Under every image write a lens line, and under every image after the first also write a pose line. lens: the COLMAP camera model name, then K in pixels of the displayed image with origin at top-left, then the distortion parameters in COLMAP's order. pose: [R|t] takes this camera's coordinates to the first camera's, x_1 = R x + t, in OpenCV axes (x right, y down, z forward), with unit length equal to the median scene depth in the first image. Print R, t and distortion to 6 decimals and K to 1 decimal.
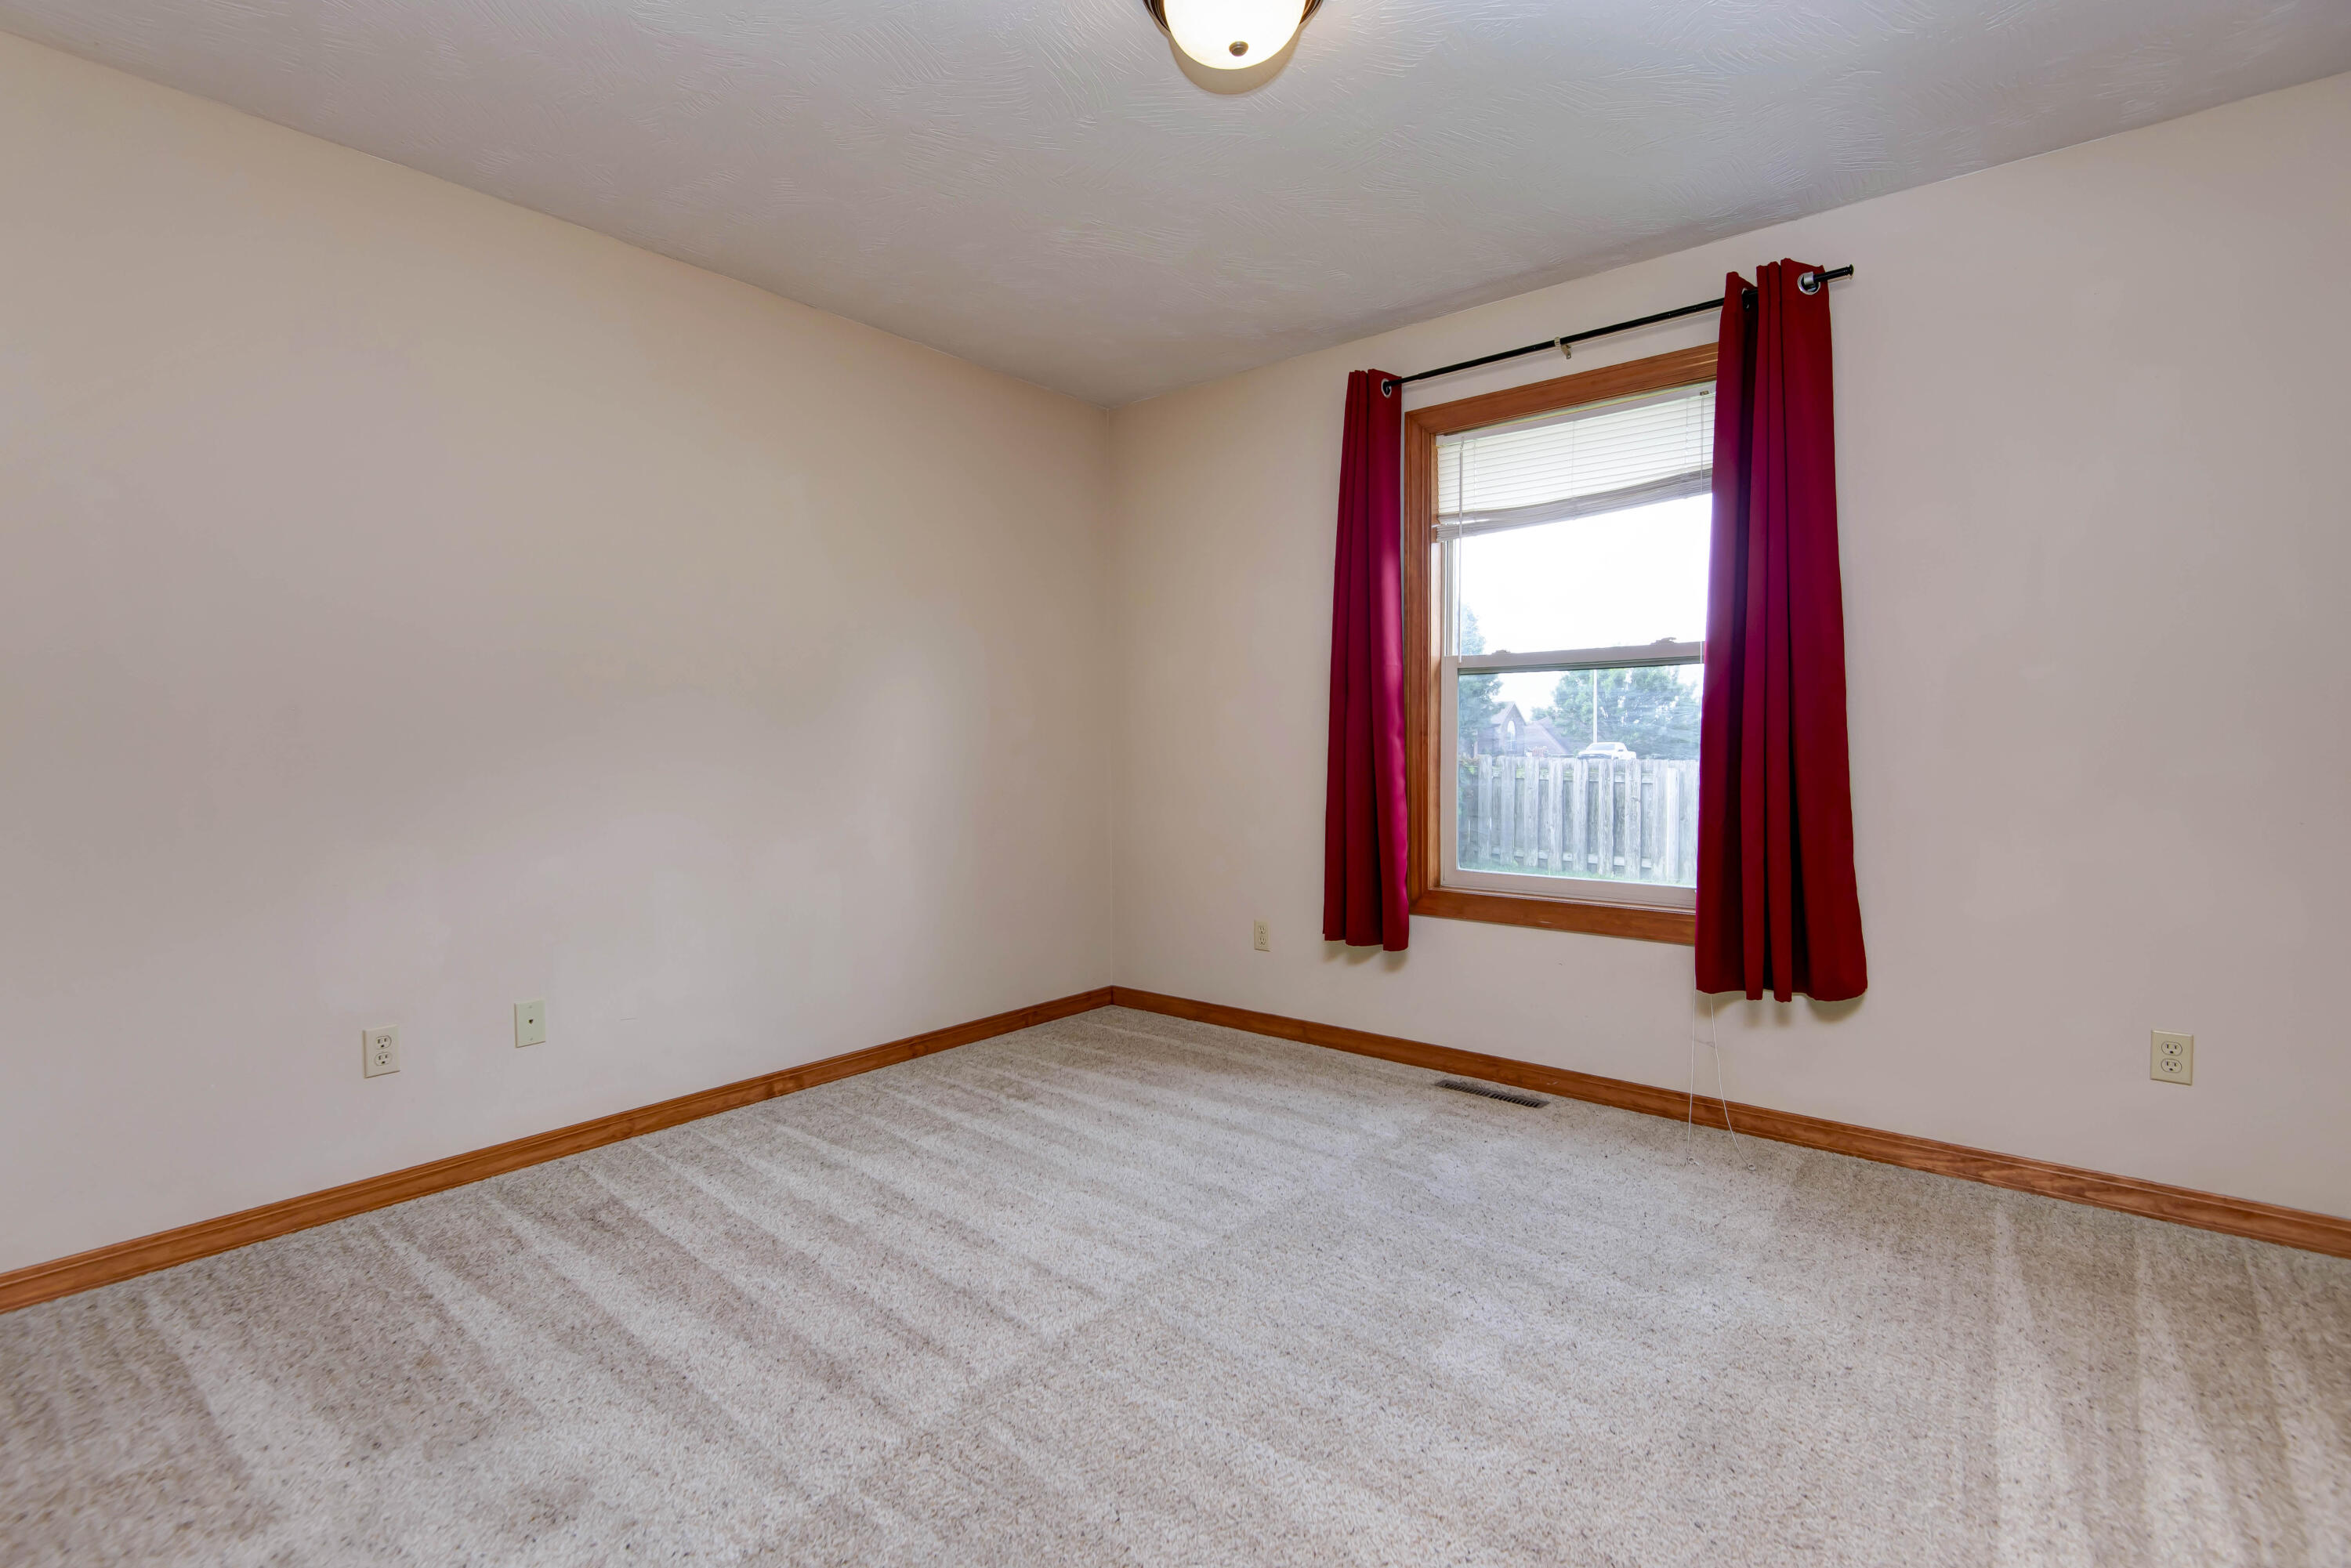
lens RADIAL K [[1100.2, 0, 1174.4], [0, 1100.2, 754.2], [0, 0, 1]] dist [0.001681, 0.000031]
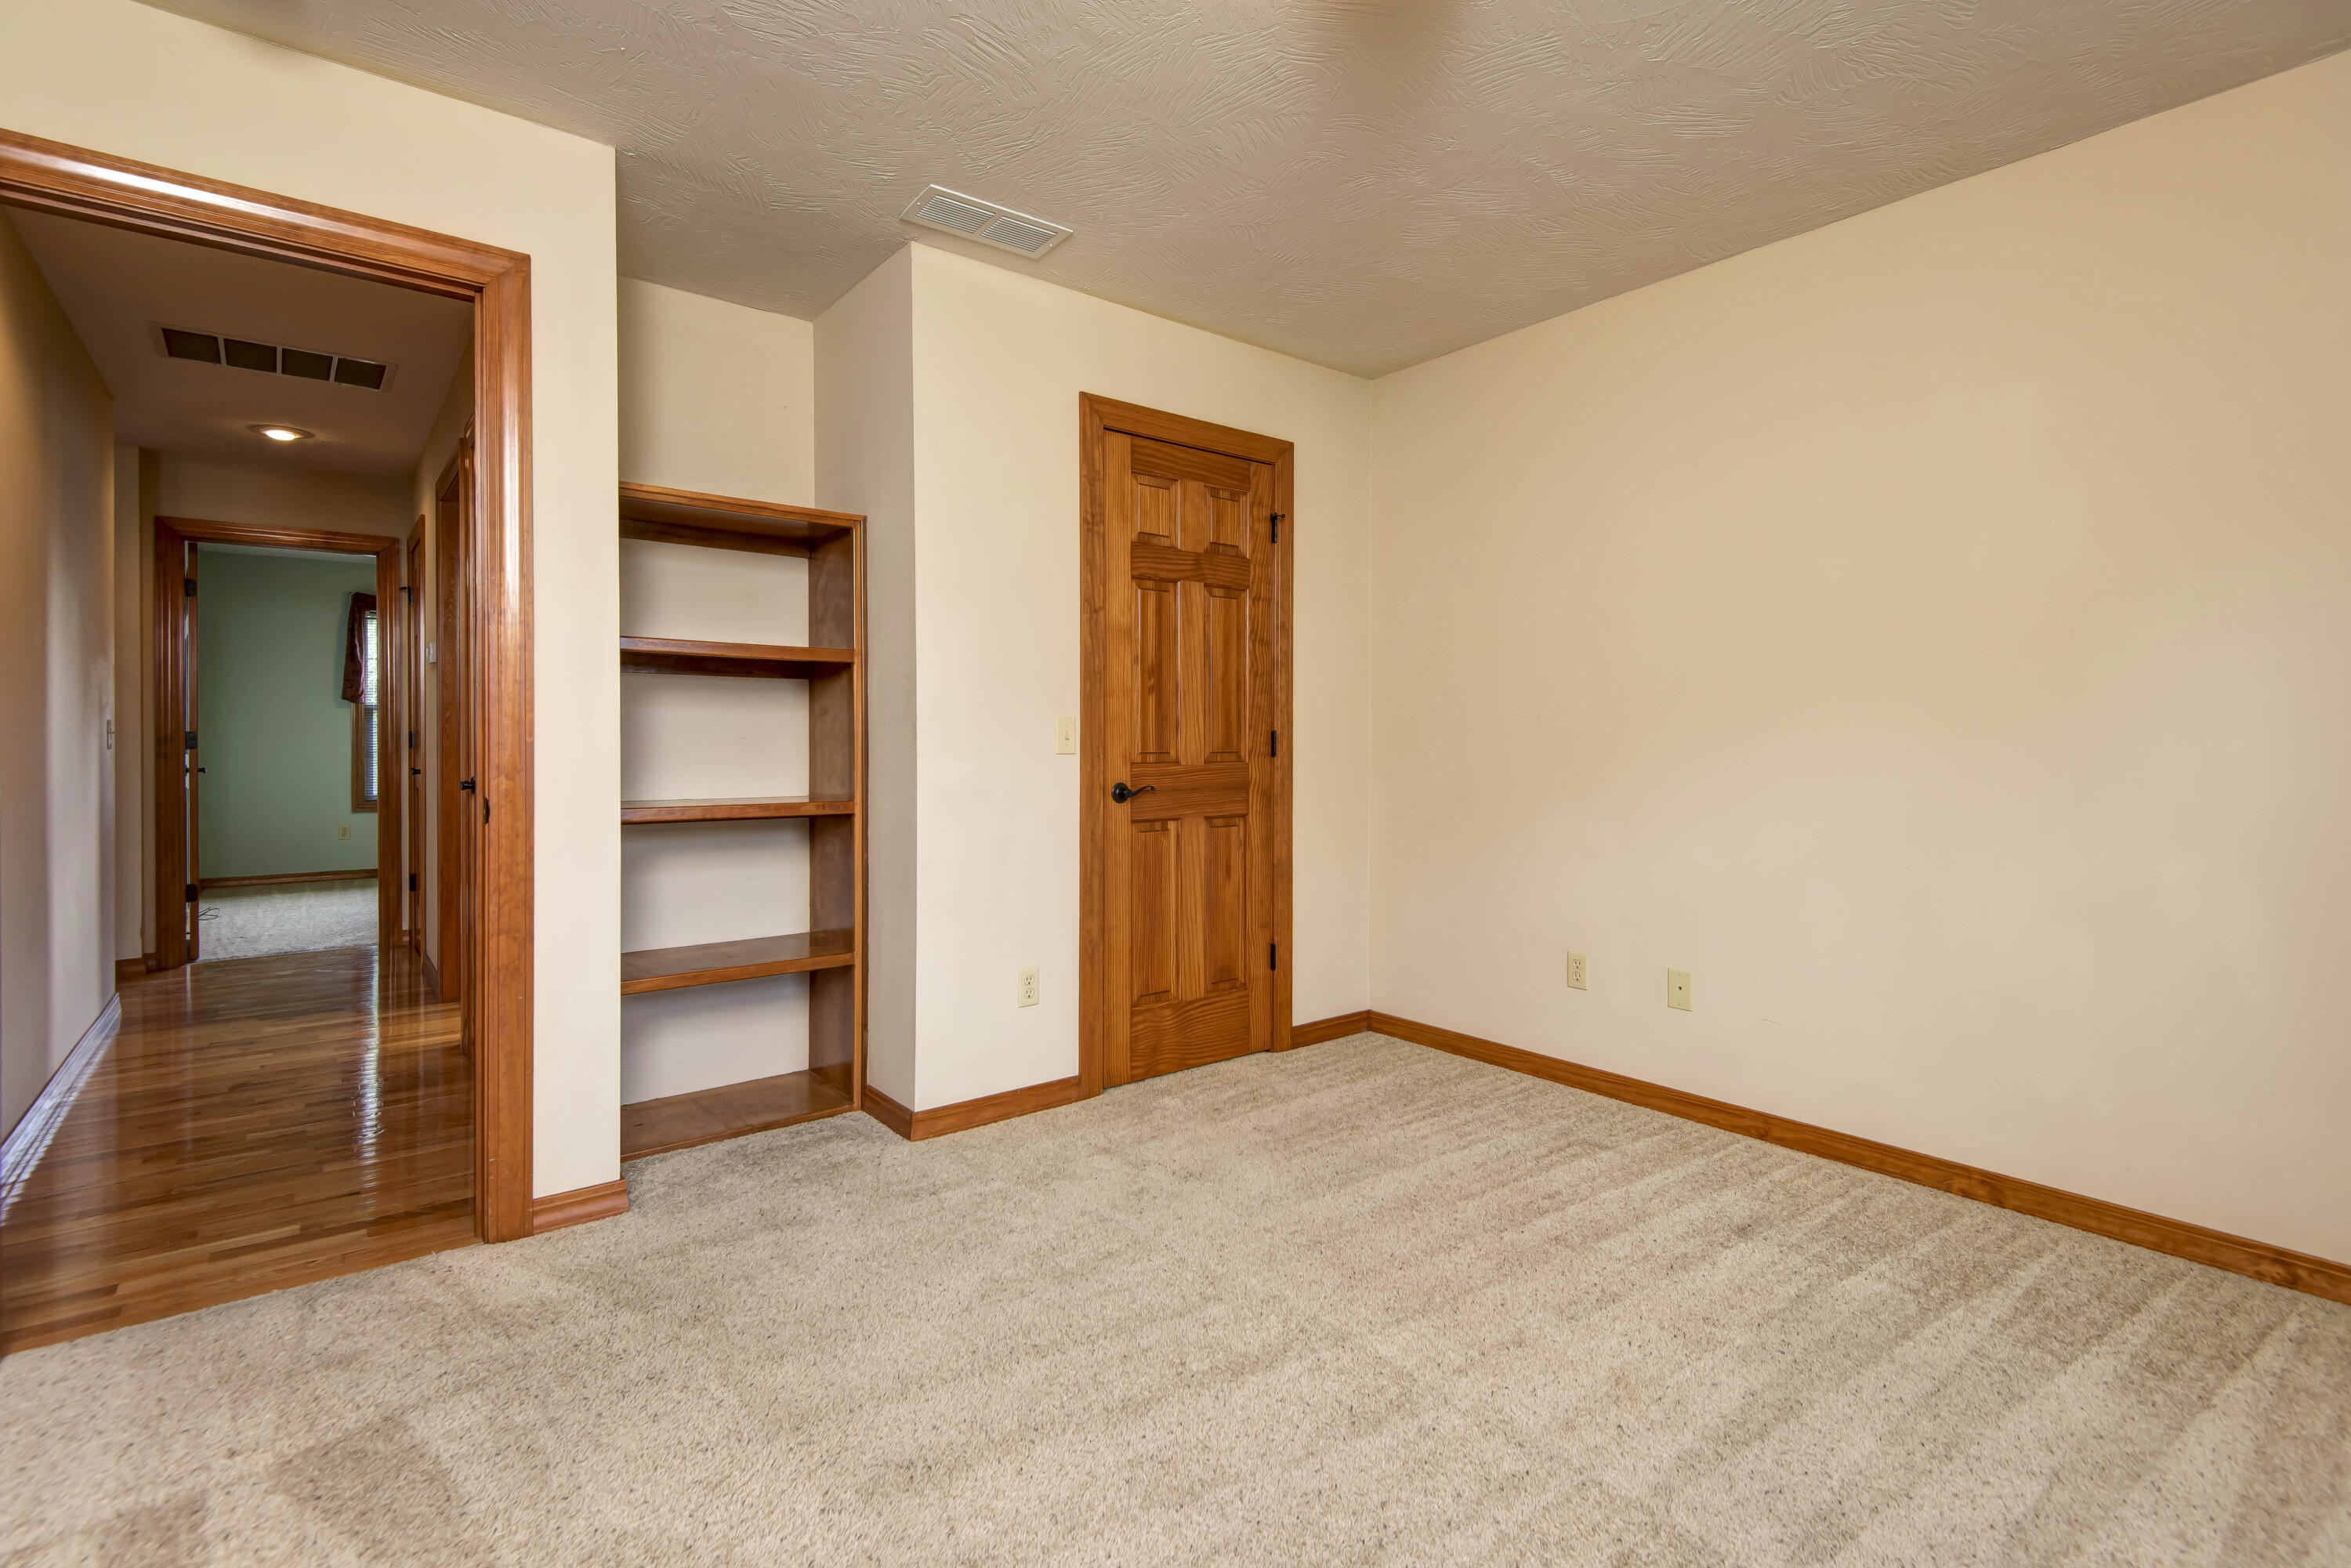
lens RADIAL K [[1100.2, 0, 1174.4], [0, 1100.2, 754.2], [0, 0, 1]] dist [0.001681, 0.000031]
pose [[-0.206143, 0.026962, -0.978150, 0.676671], [-0.020197, 0.999290, 0.031802, -0.025711], [0.978313, 0.026312, -0.205452, 0.779142]]
